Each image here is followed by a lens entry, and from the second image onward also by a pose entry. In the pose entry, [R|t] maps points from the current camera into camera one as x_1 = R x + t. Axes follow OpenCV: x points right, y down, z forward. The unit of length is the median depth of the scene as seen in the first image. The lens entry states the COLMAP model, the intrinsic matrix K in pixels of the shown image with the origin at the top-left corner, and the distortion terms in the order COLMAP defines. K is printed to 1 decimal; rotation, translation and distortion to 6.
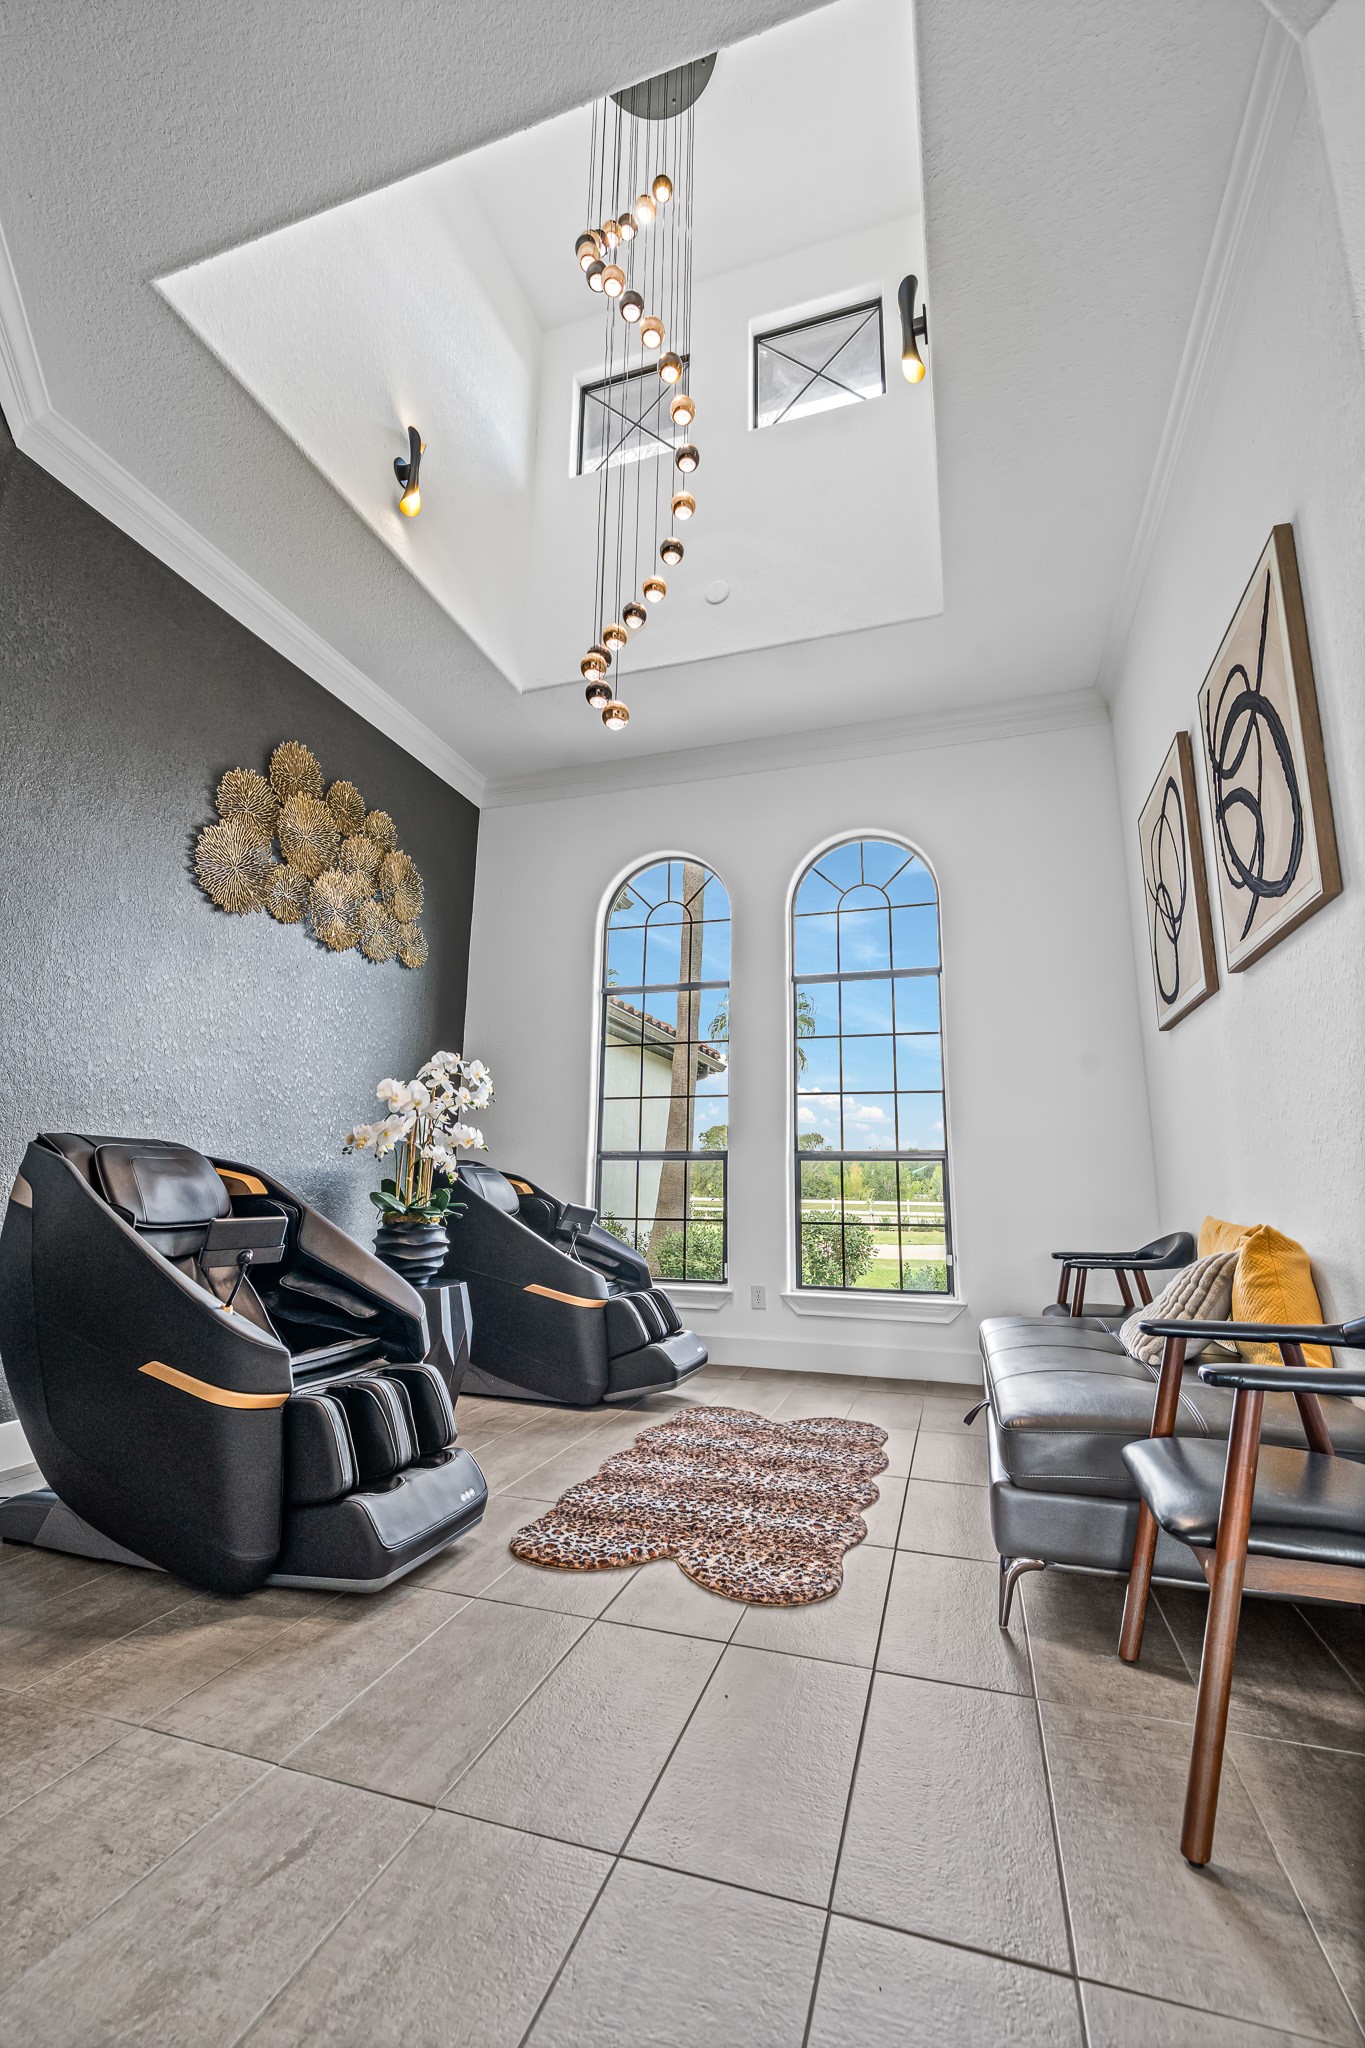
lens RADIAL K [[840.9, 0, 684.6], [0, 840.9, 1026.3], [0, 0, 1]] dist [-0.002511, 0.000587]
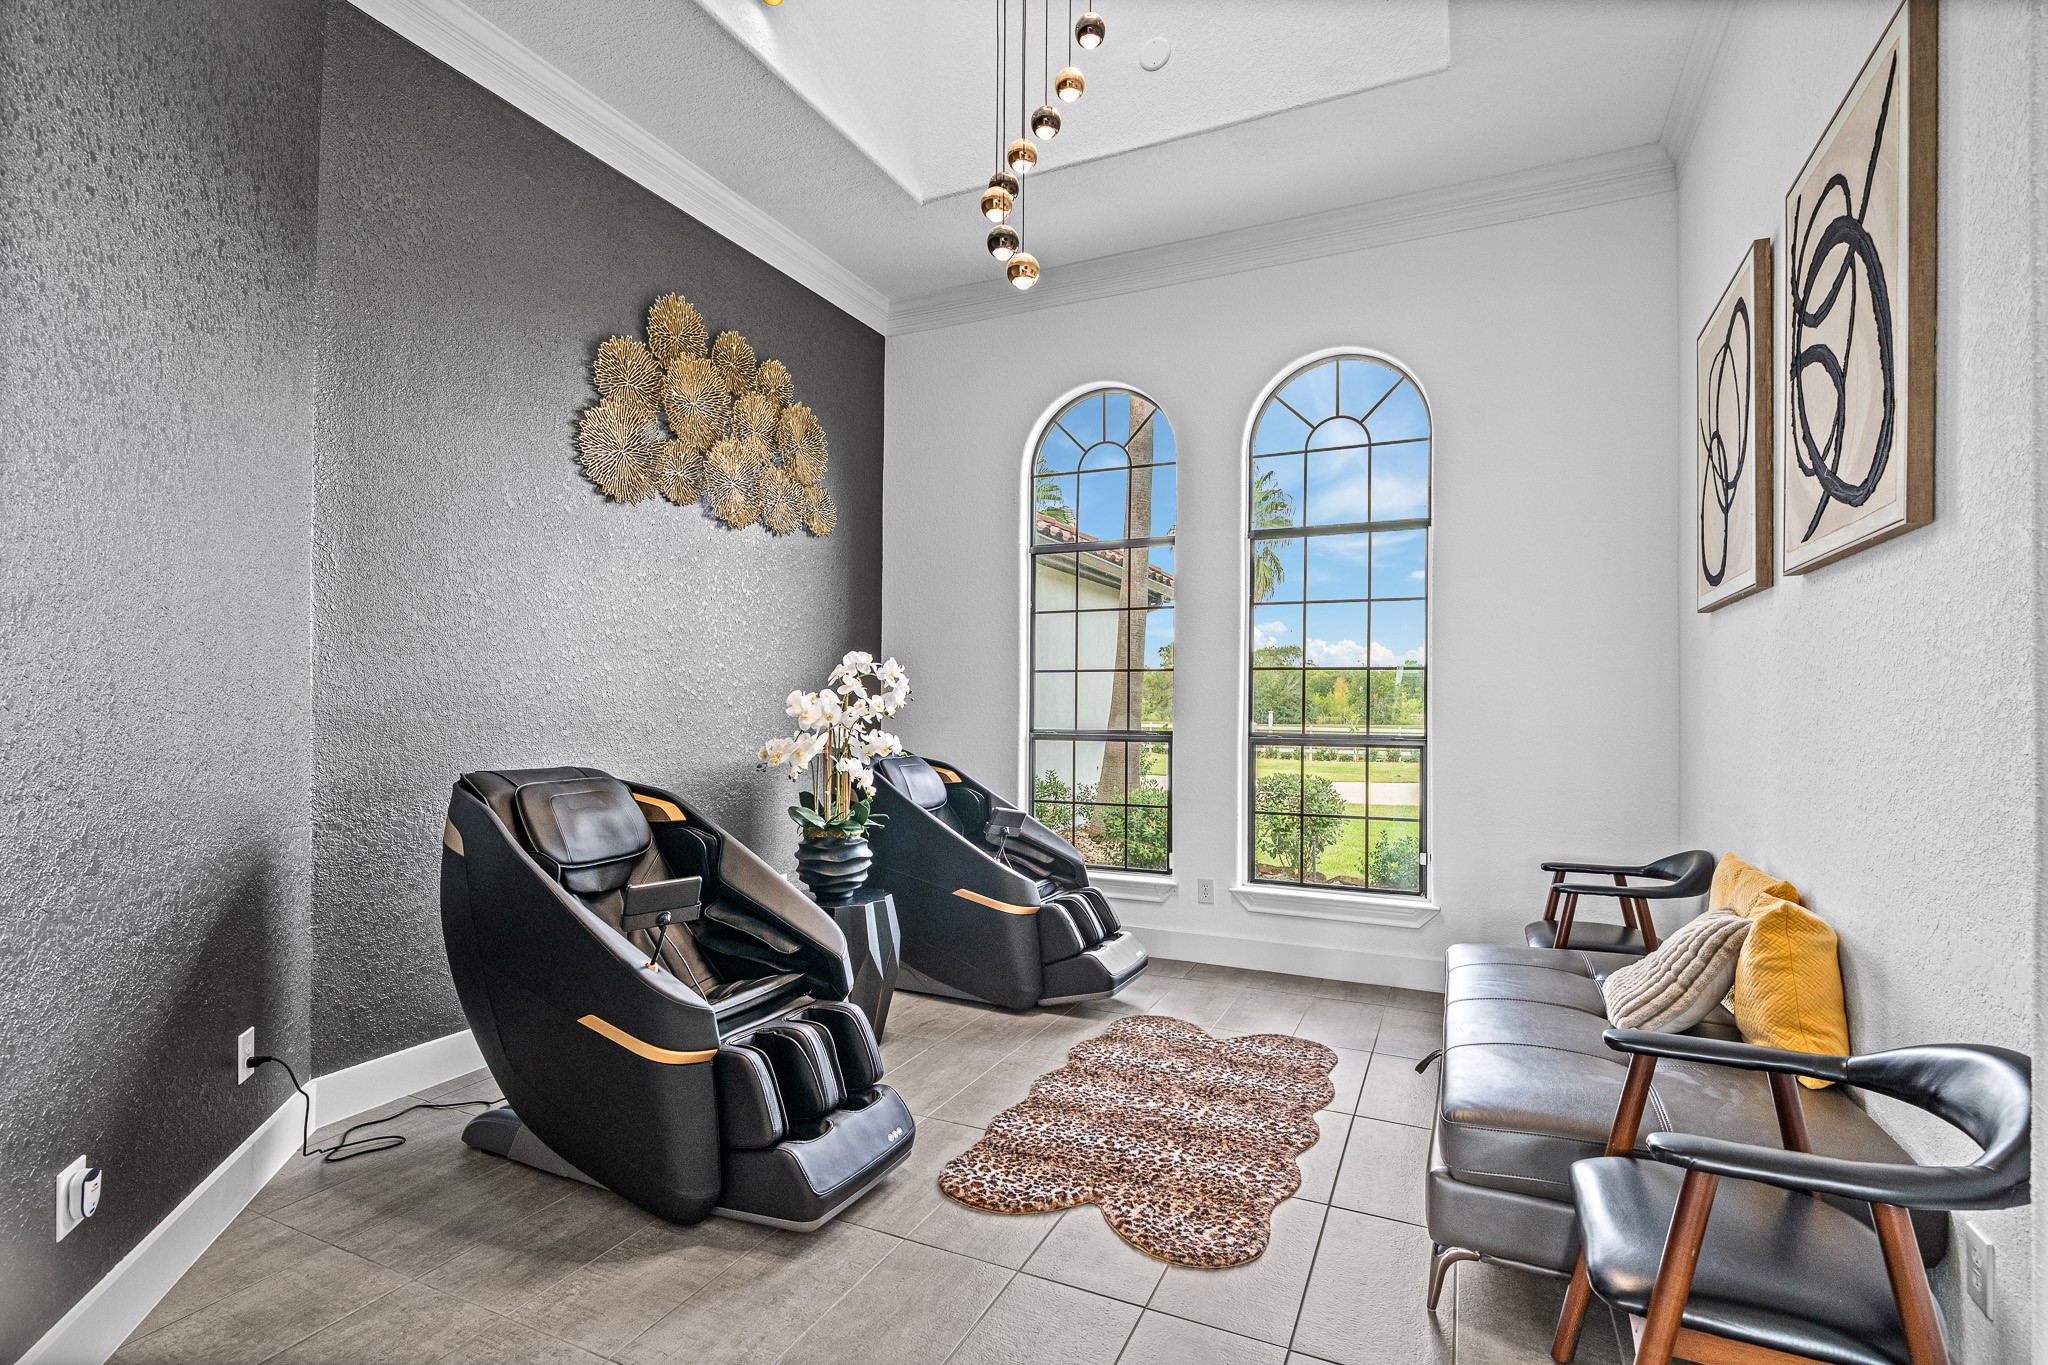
lens RADIAL K [[947.2, 0, 1023.6], [0, 947.2, 688.0], [0, 0, 1]] dist [0.002526, -0.000838]
pose [[0.991488, -0.008333, -0.129931, 0.037638], [0.032198, 0.982645, 0.182679, -0.134533], [0.126154, -0.185307, 0.974549, 0.000729]]
